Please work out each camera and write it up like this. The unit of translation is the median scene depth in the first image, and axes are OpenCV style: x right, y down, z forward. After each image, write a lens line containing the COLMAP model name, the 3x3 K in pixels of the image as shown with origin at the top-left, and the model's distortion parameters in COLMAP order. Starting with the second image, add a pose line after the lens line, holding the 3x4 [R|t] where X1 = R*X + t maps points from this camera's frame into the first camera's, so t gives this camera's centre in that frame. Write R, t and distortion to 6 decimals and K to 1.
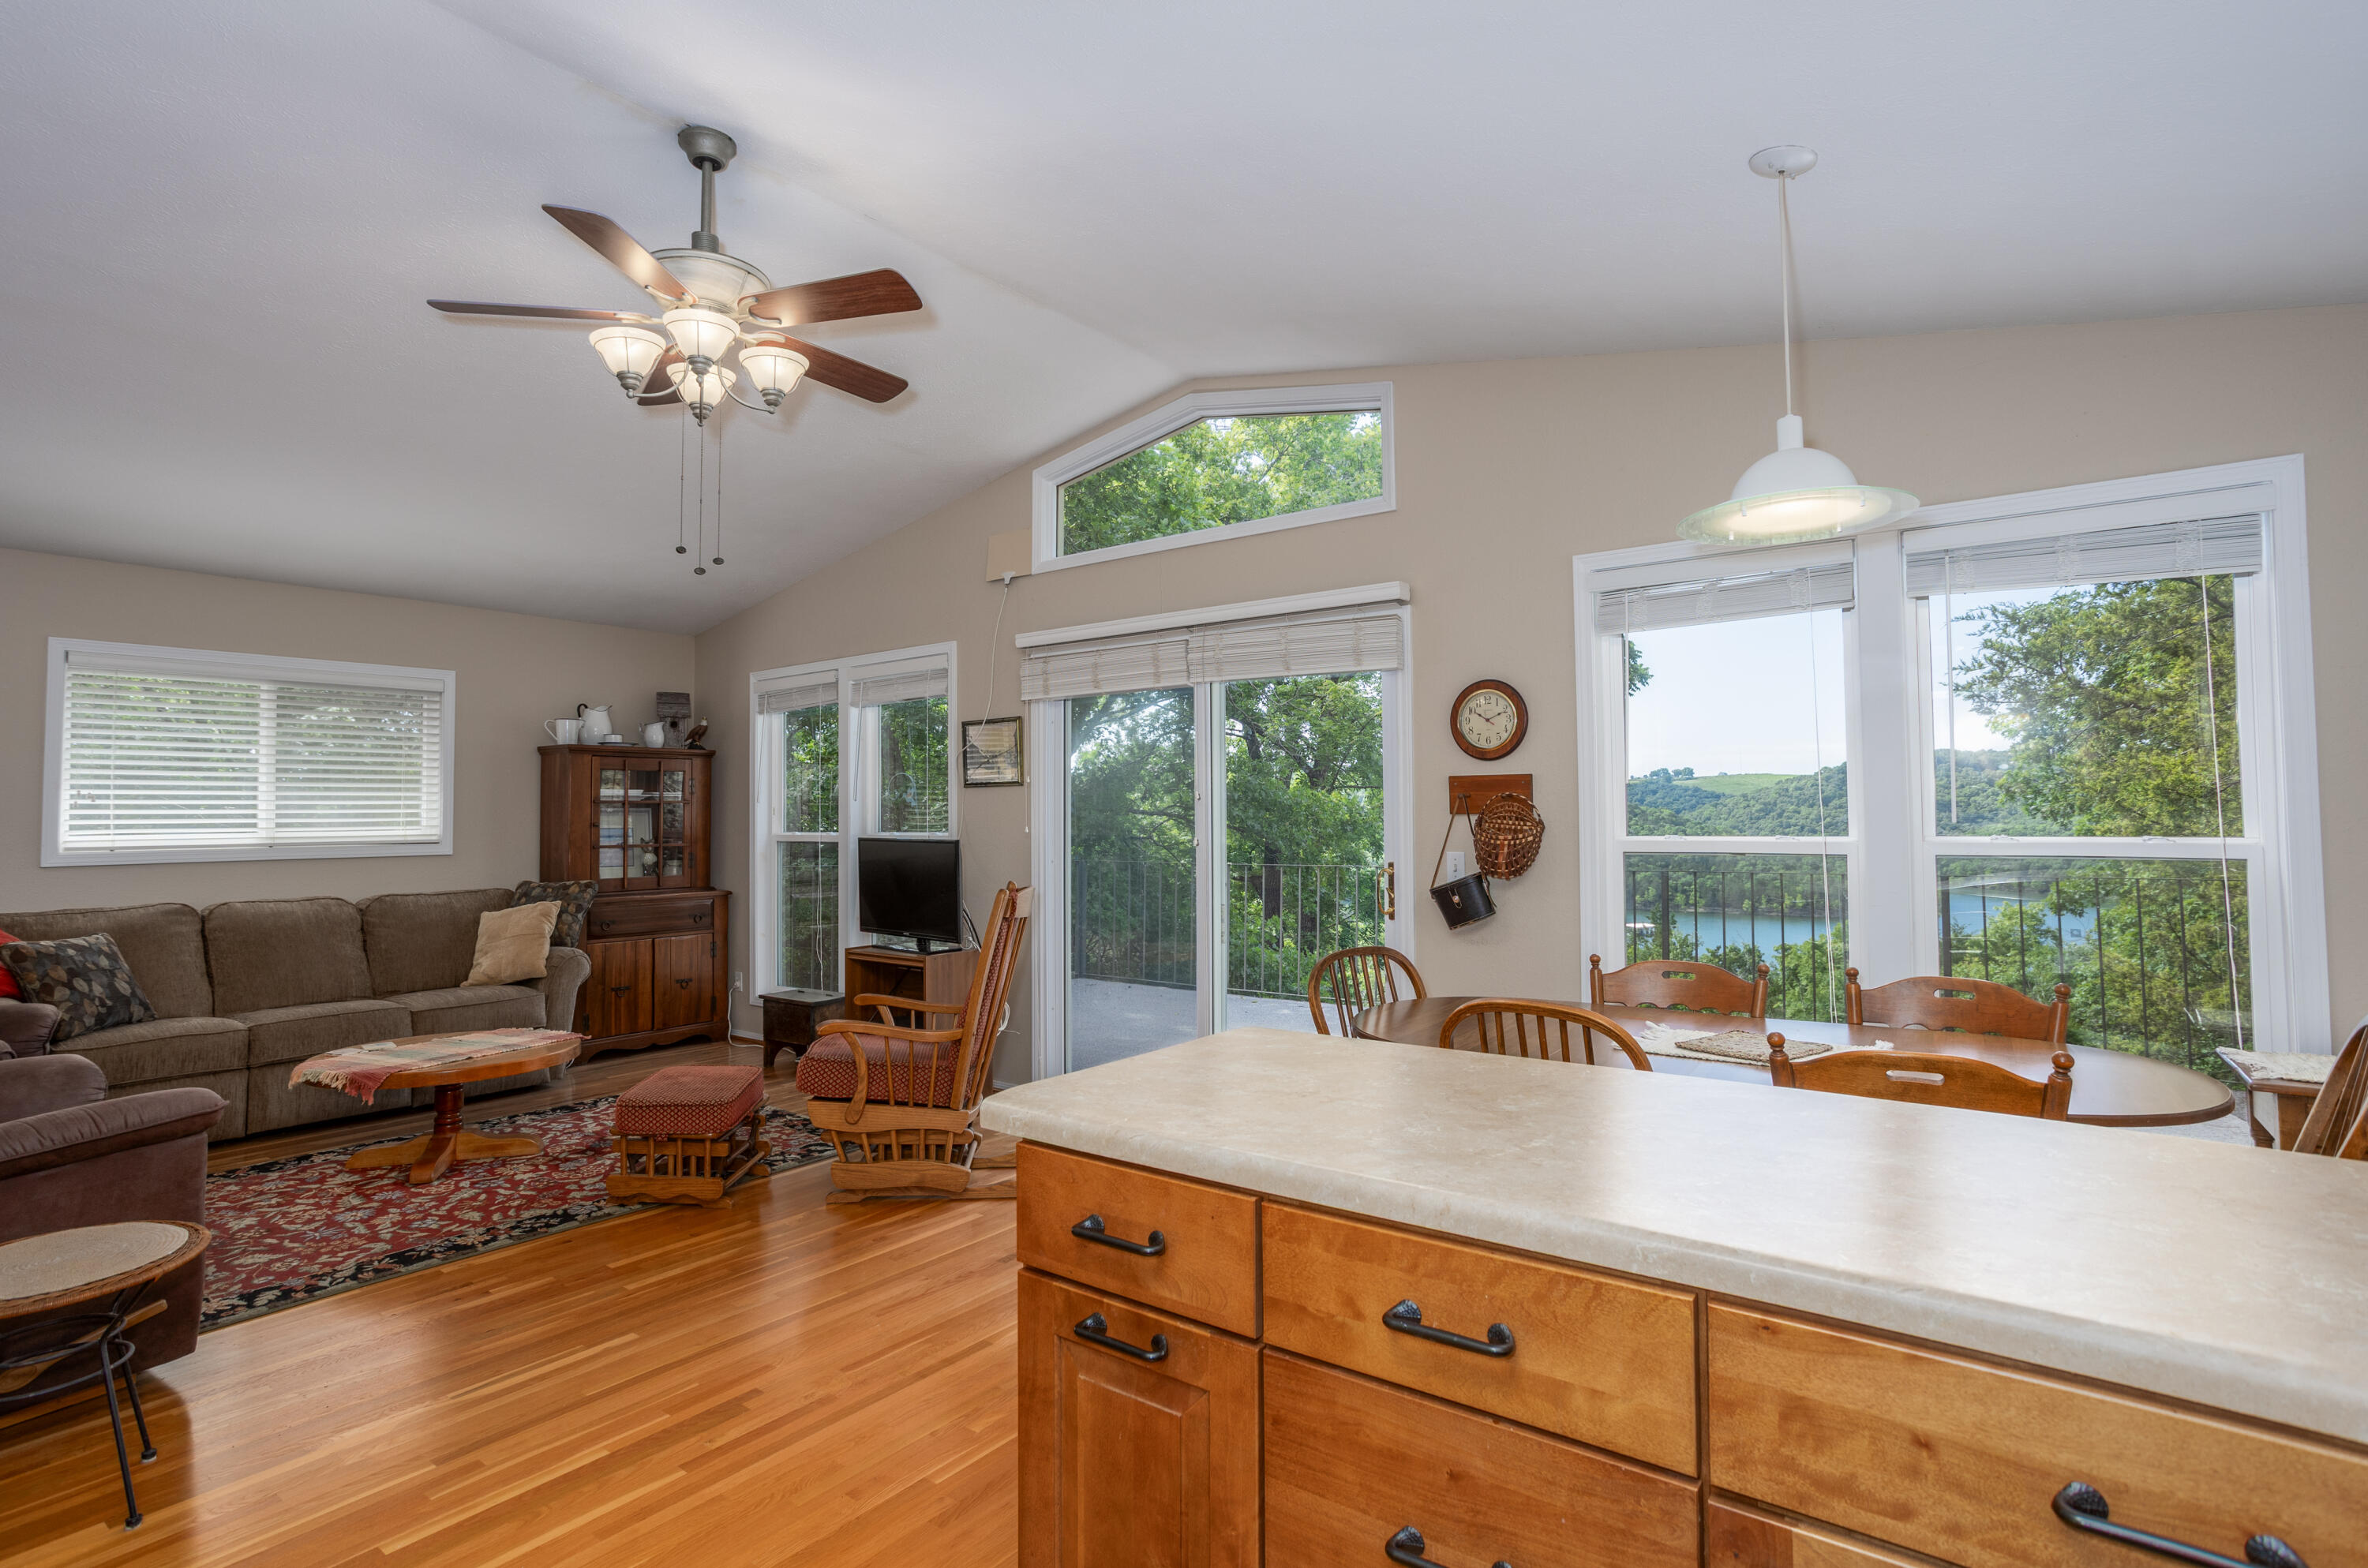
lens RADIAL K [[1149.8, 0, 1172.9], [0, 1149.8, 786.1], [0, 0, 1]] dist [-0.034818, 0.017579]
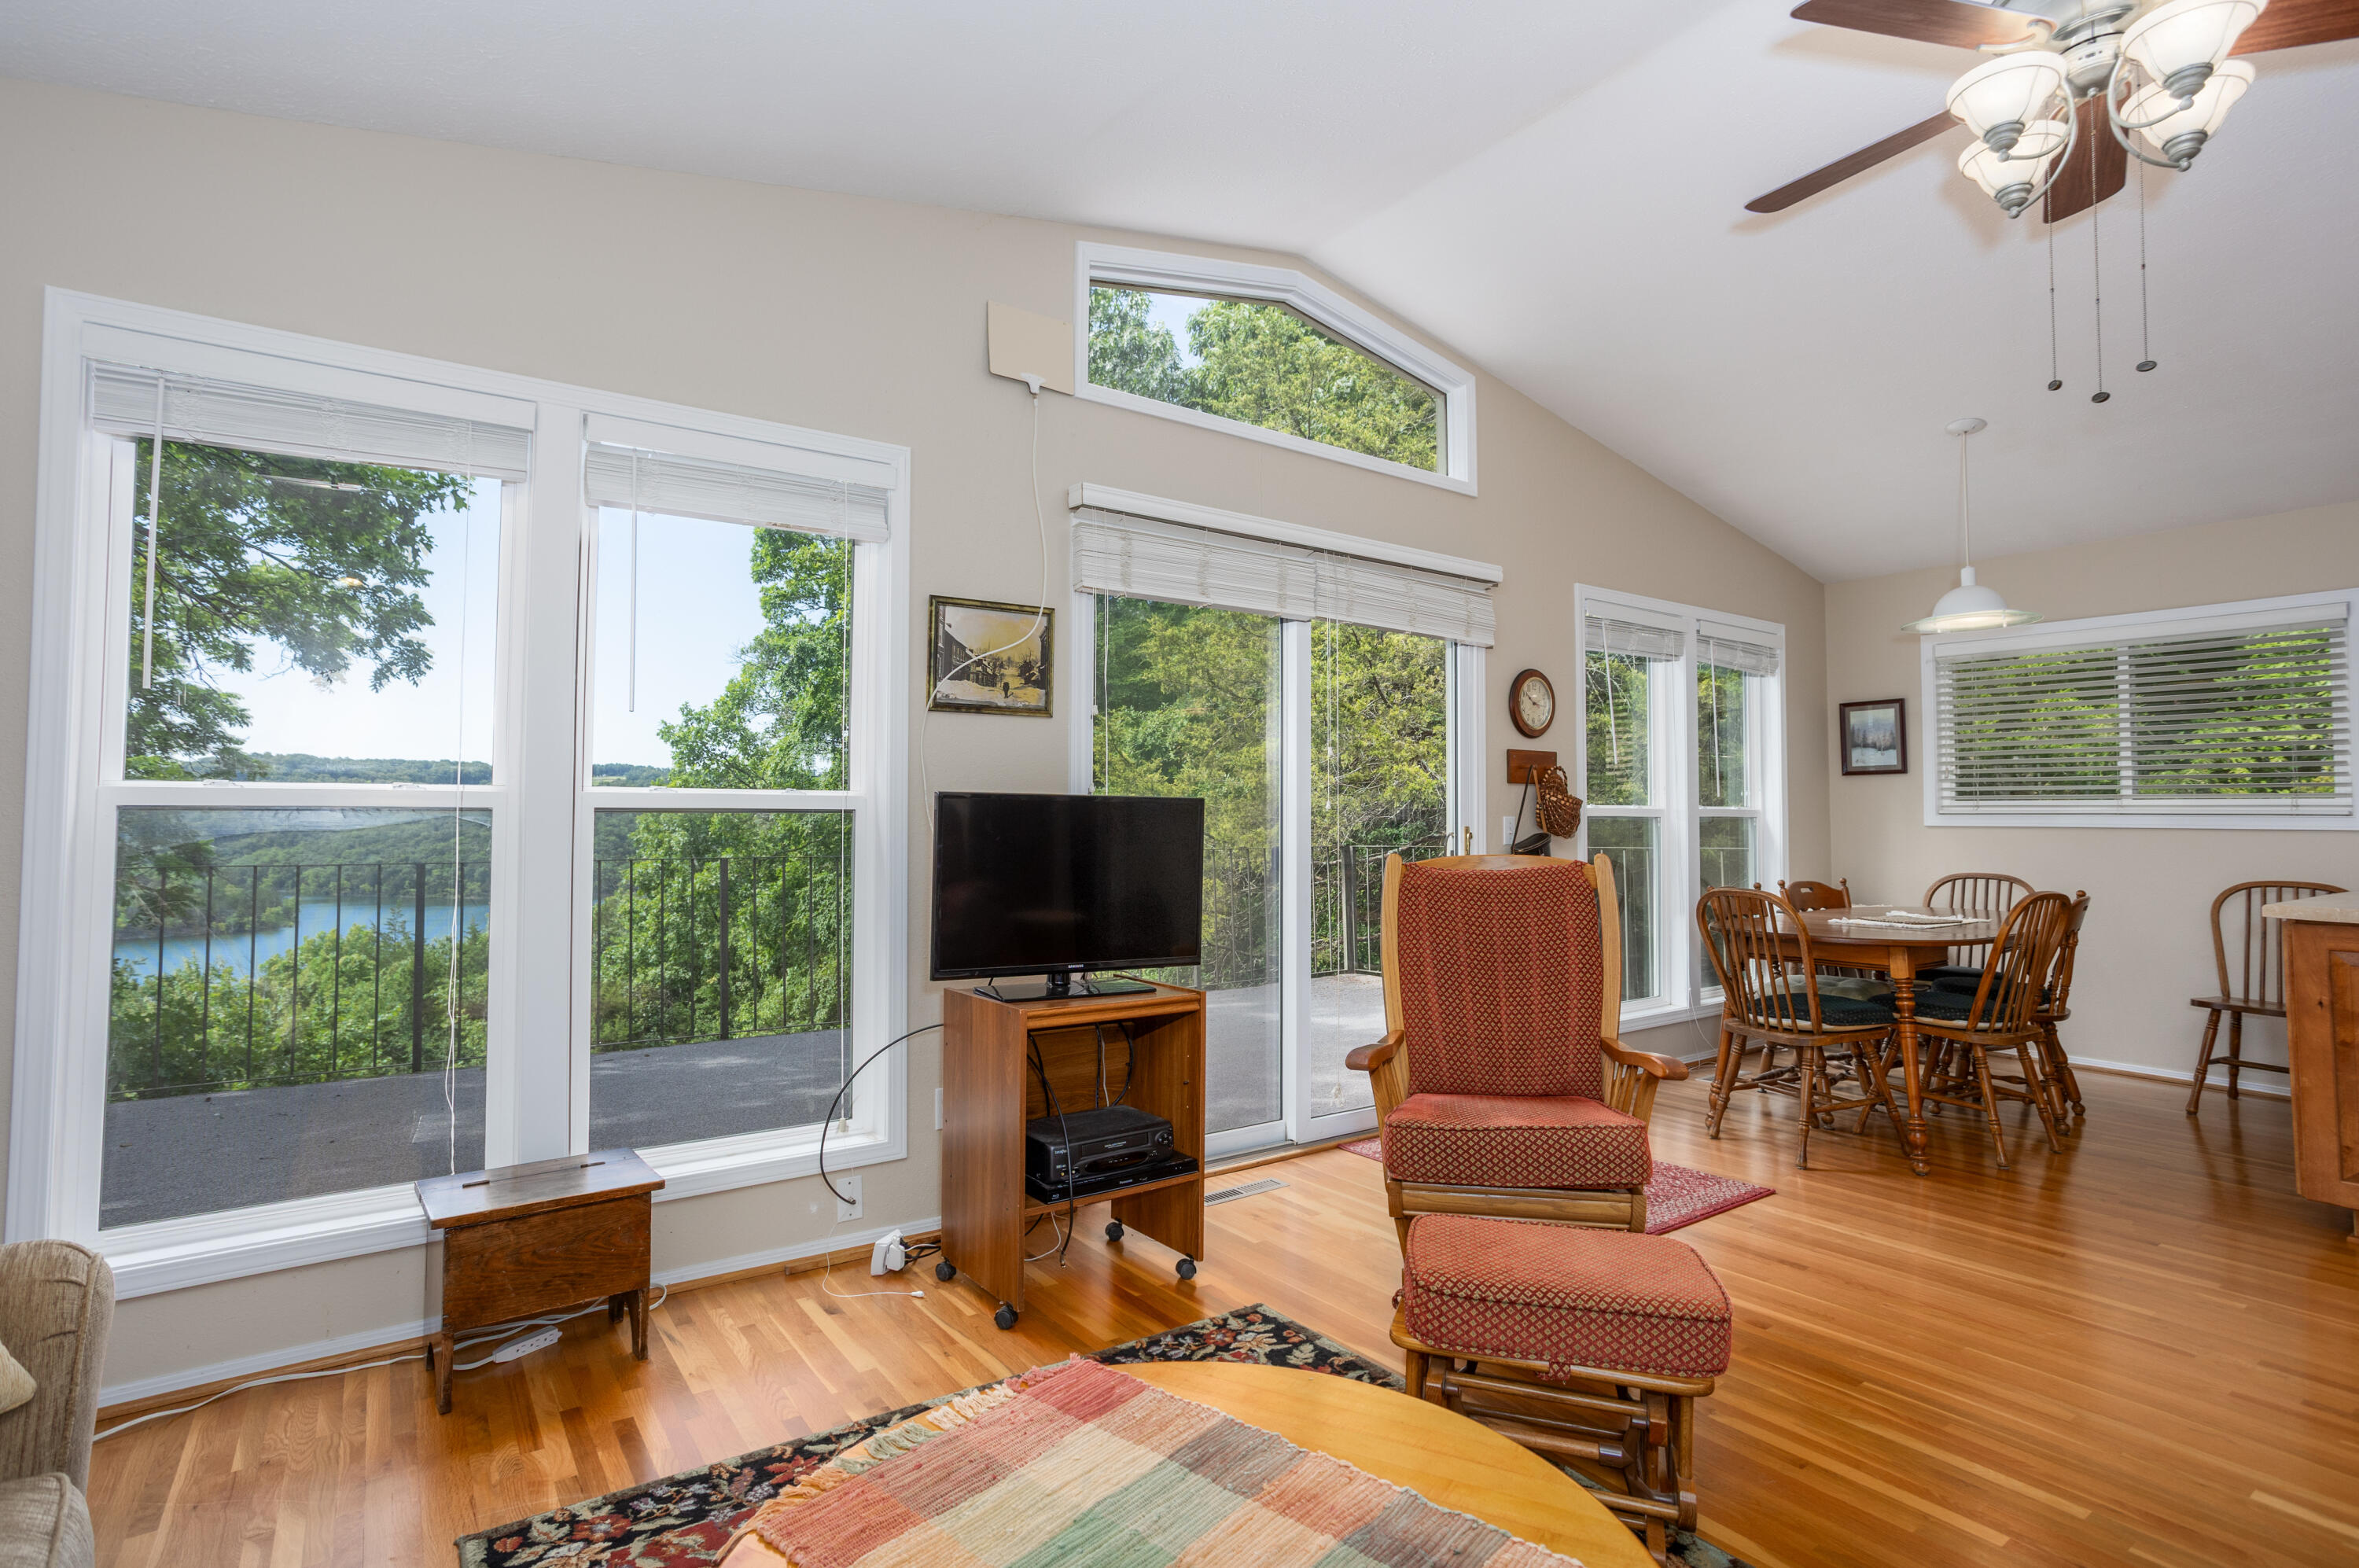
lens RADIAL K [[1145.6, 0, 1155.1], [0, 1145.6, 771.5], [0, 0, 1]] dist [-0.034818, 0.017579]
pose [[0.310937, 0.047639, 0.949236, -0.894640], [-0.029919, 0.998739, -0.040323, 0.066014], [-0.949959, -0.015862, 0.311970, 0.946597]]
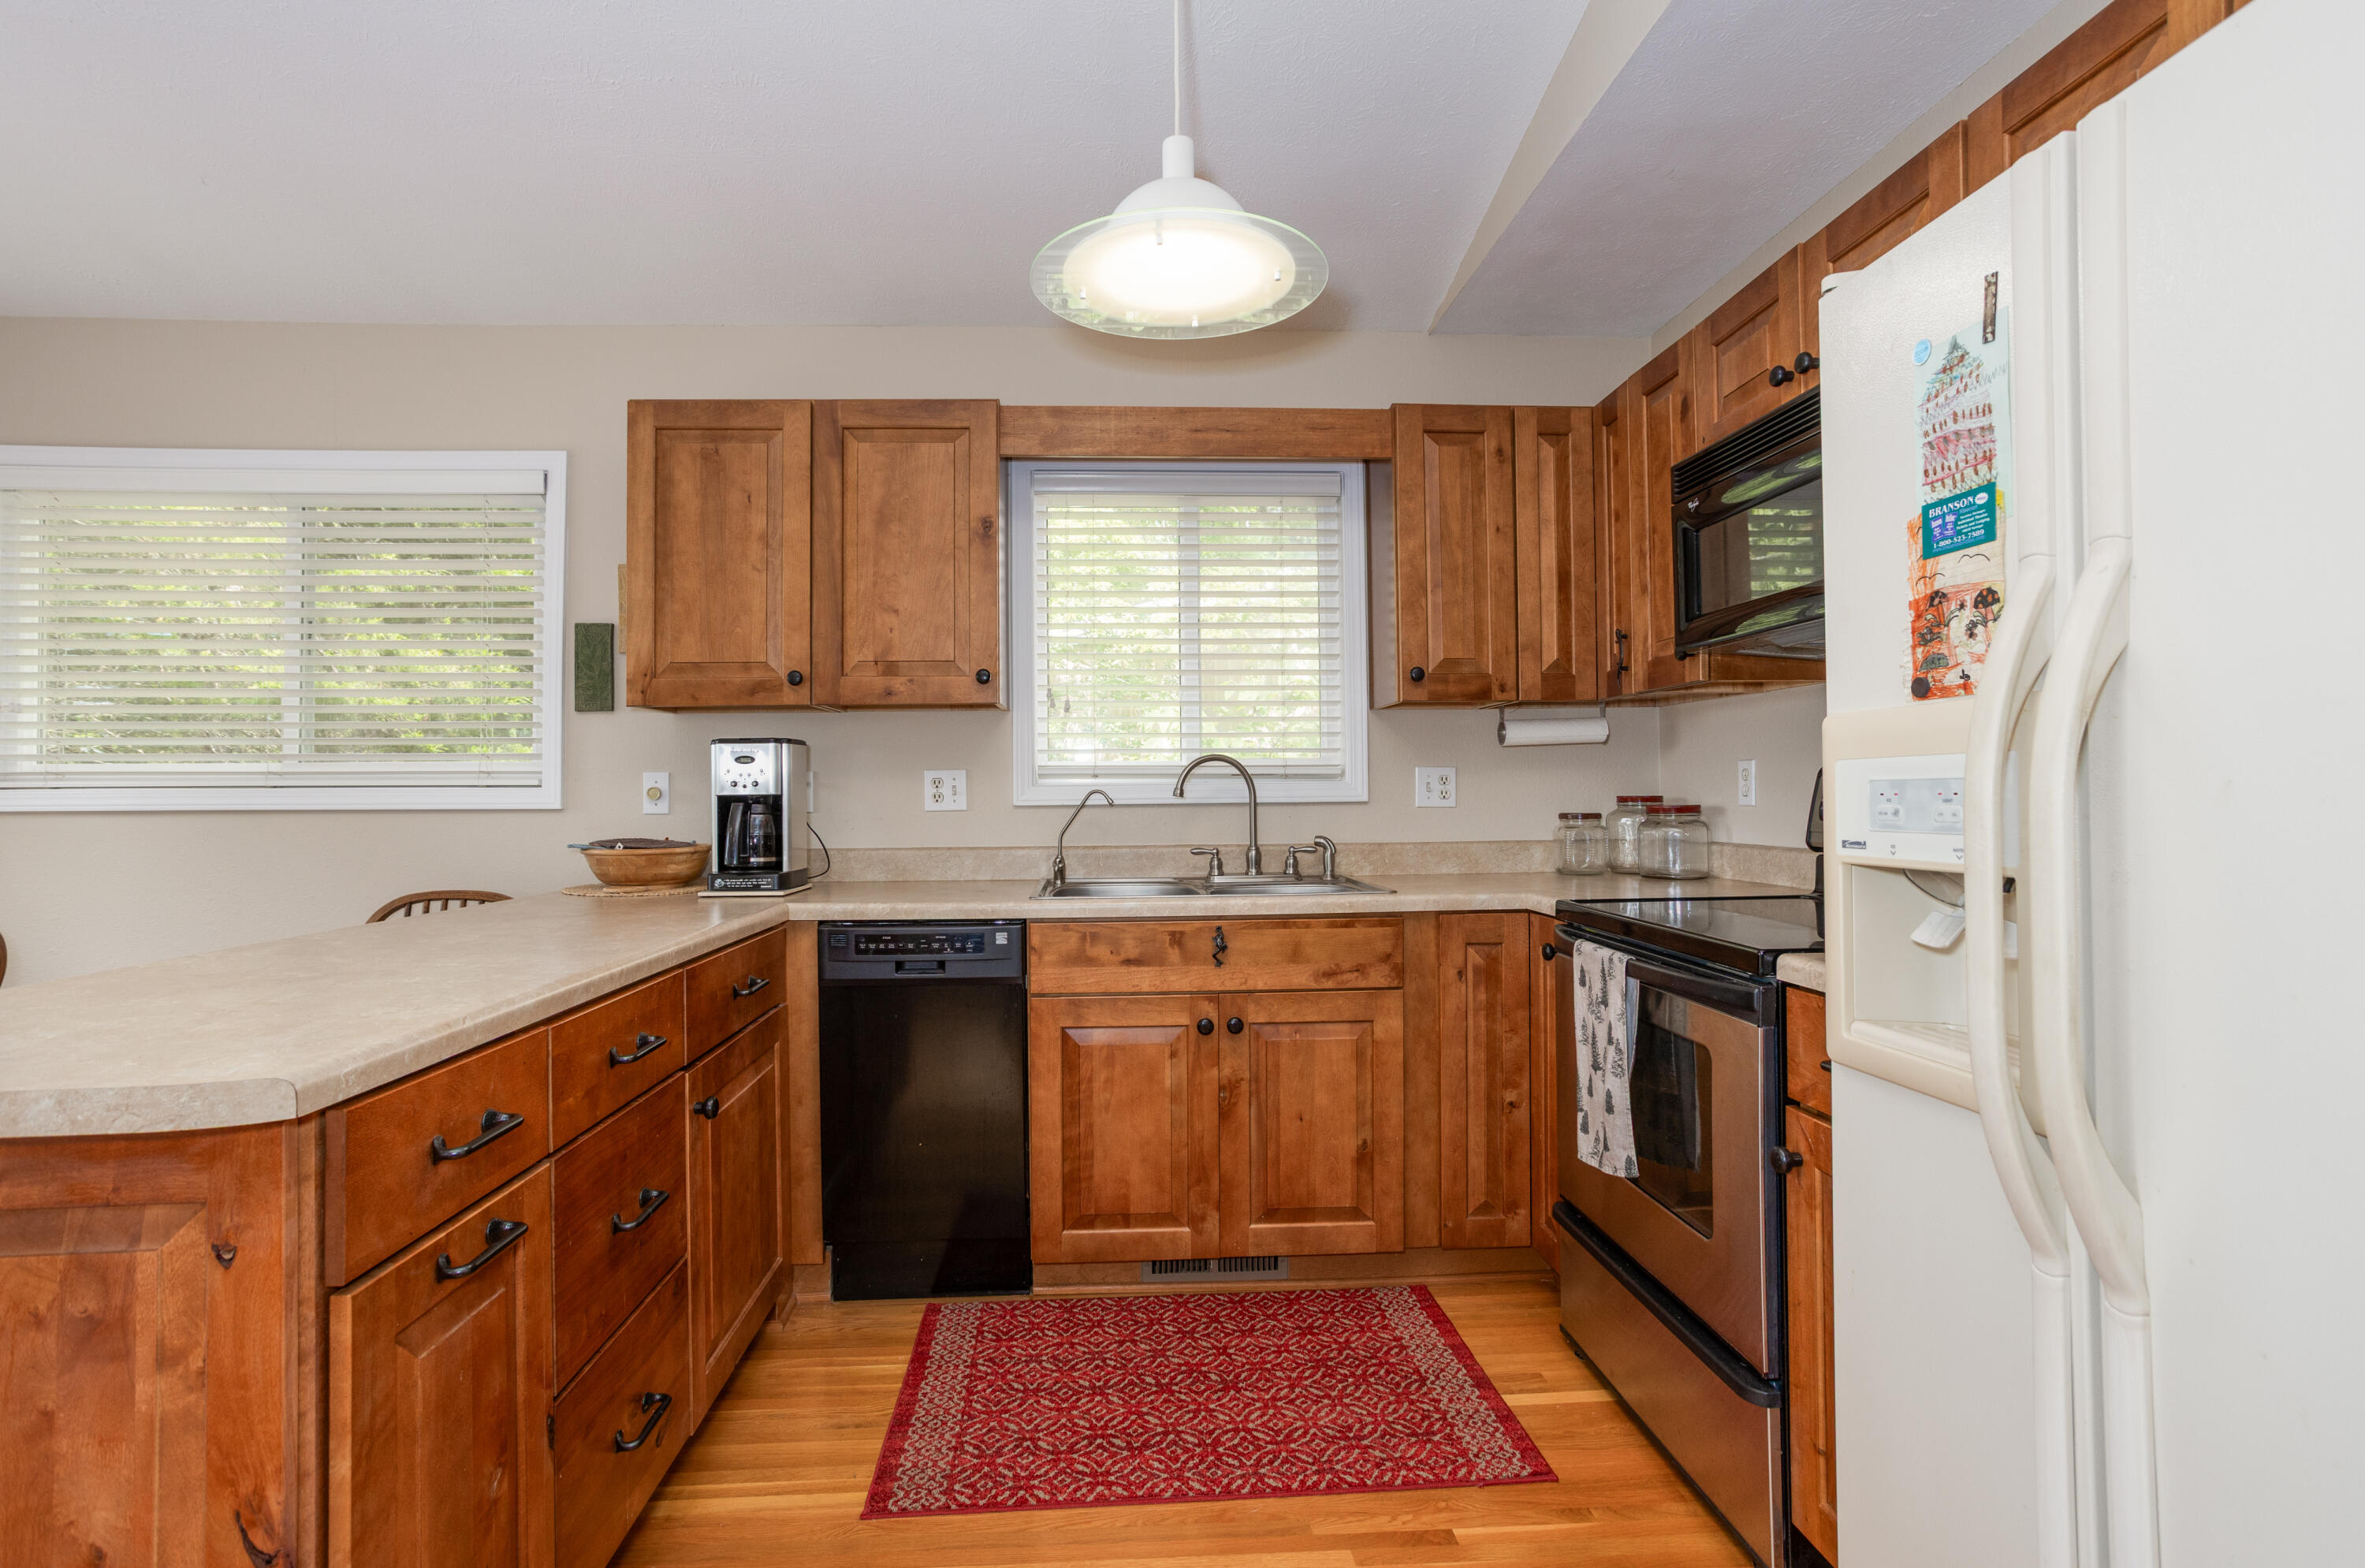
lens RADIAL K [[1148.5, 0, 1164.4], [0, 1148.5, 771.3], [0, 0, 1]] dist [-0.034818, 0.017579]
pose [[-0.648578, 0.026079, 0.760701, -0.340140], [-0.005754, 0.999216, -0.039162, 0.047594], [-0.761127, -0.029777, -0.647919, 0.374634]]
